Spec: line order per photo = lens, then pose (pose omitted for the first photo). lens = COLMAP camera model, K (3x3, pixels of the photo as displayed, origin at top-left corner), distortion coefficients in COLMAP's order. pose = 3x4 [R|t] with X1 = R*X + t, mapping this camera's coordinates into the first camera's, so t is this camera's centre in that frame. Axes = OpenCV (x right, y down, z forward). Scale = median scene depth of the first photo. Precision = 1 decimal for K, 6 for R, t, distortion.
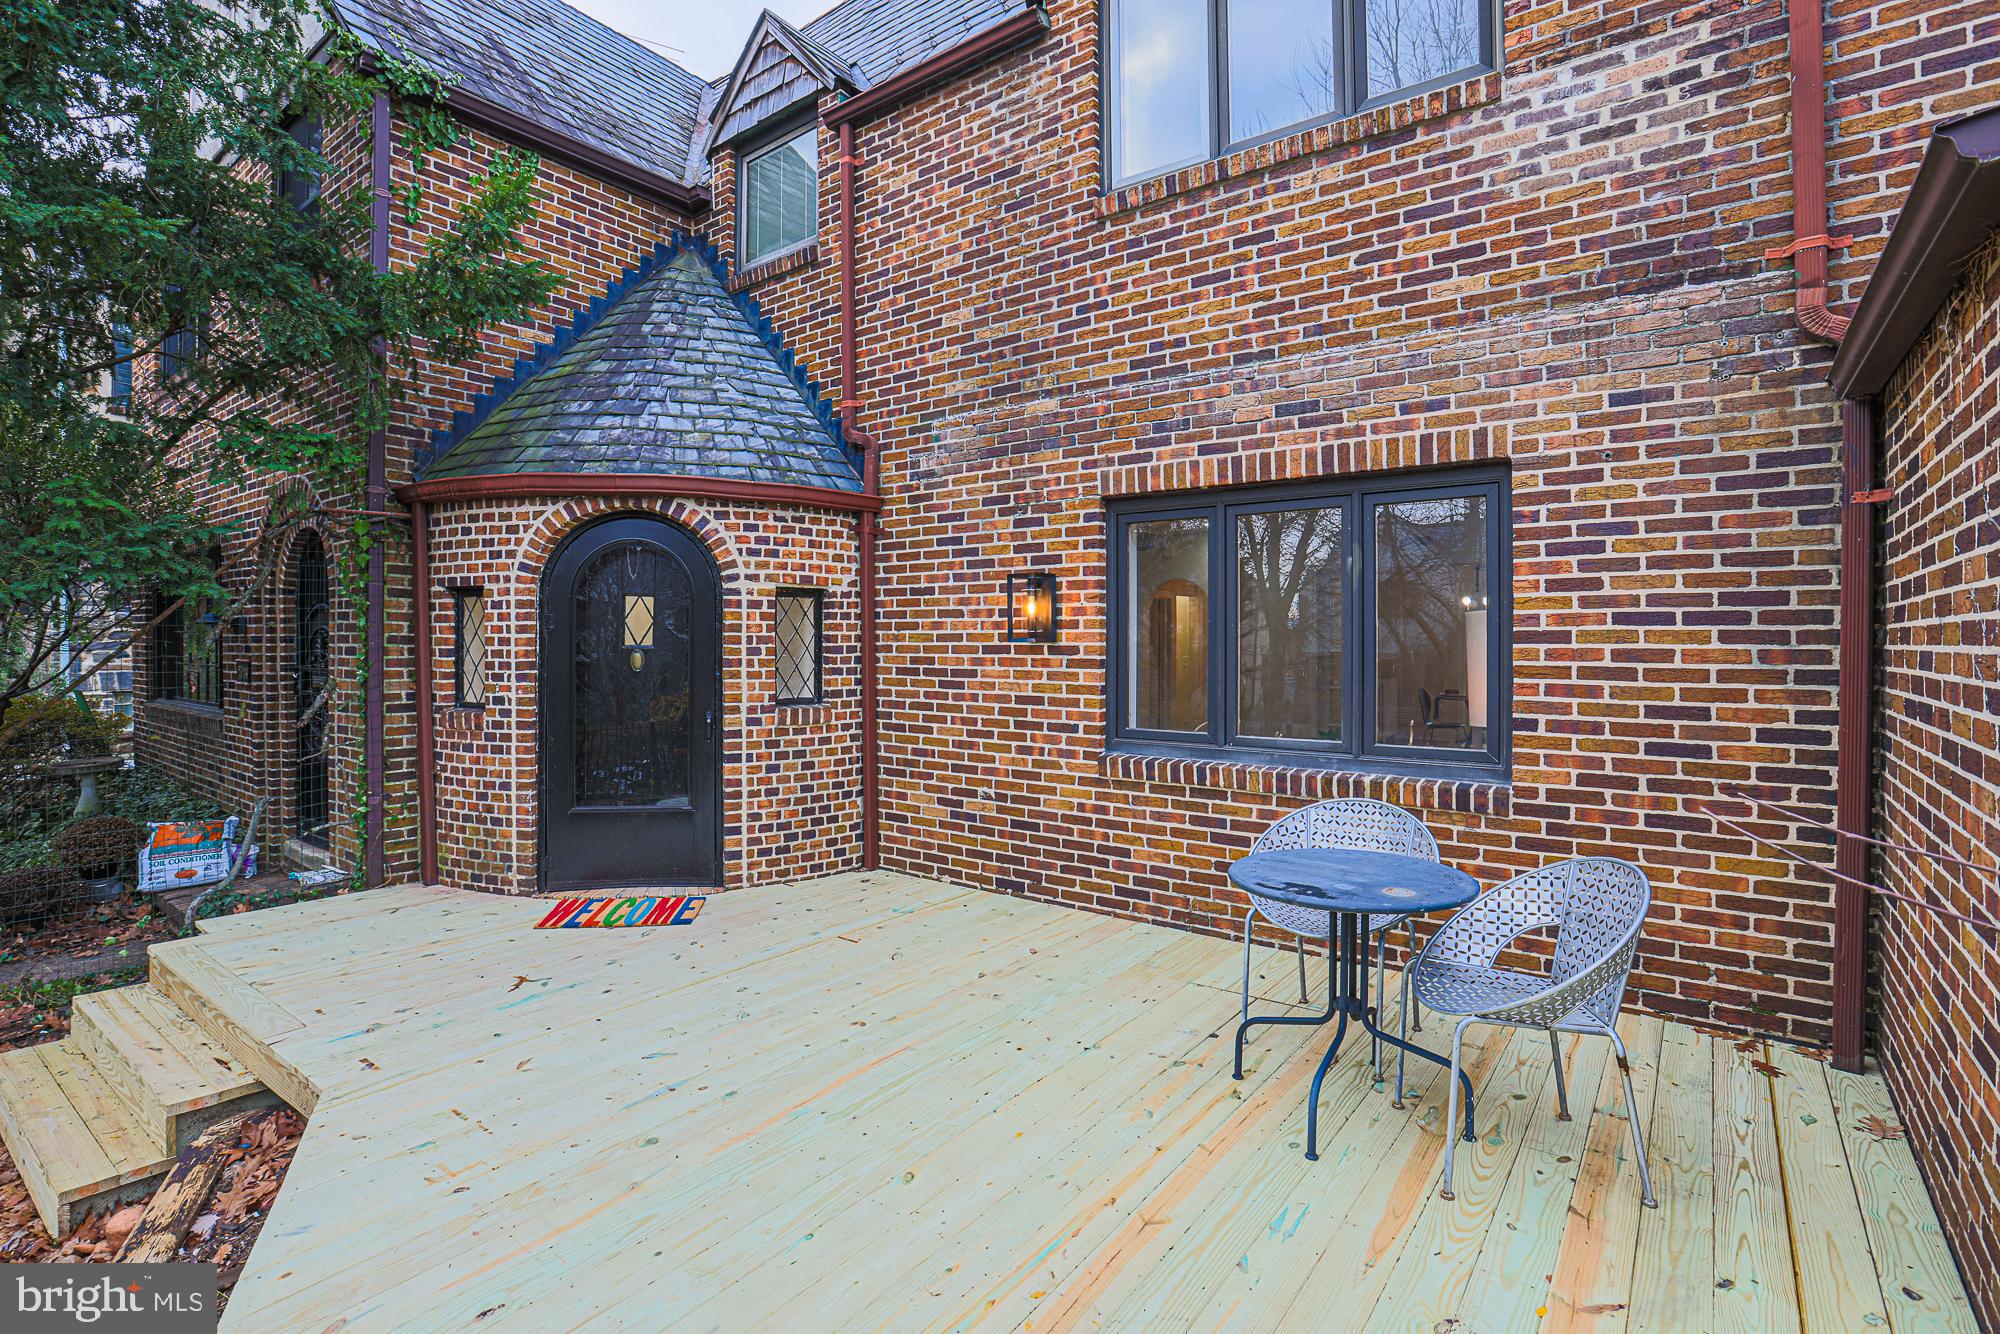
lens RADIAL K [[947.1, 0, 941.5], [0, 947.1, 661.4], [0, 0, 1]] dist [-0.063681, 0.030240]
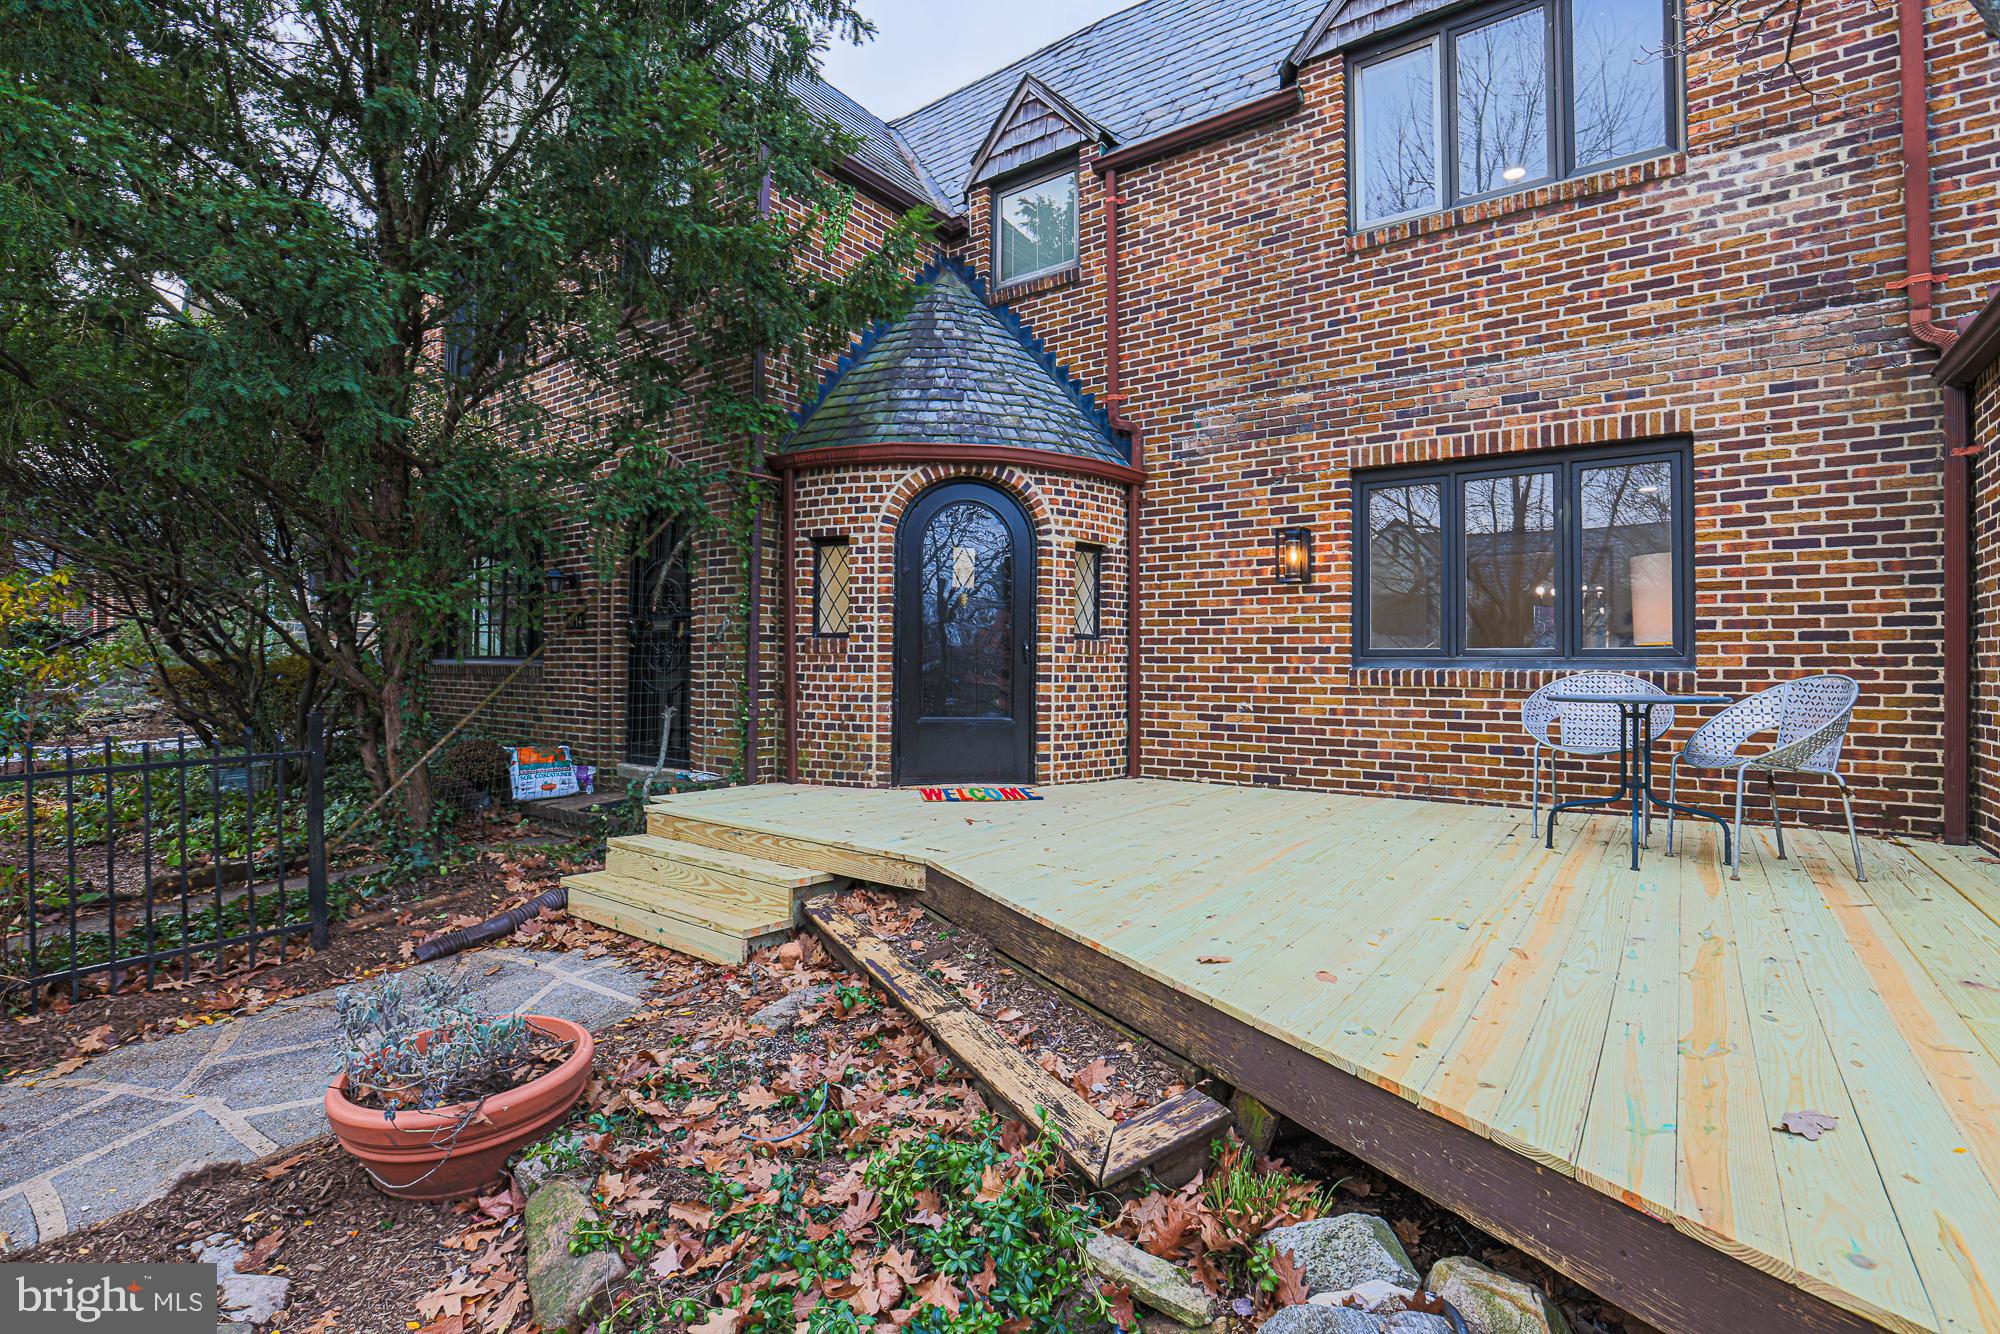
lens RADIAL K [[924.6, 0, 1000.0], [0, 924.6, 667.0], [0, 0, 1]] dist [-0.058283, 0.026249]
pose [[0.999314, 0.001769, 0.036999, -0.365746], [-0.001264, 0.999906, -0.013654, 0.117710], [-0.037020, 0.013598, 0.999222, -0.232321]]
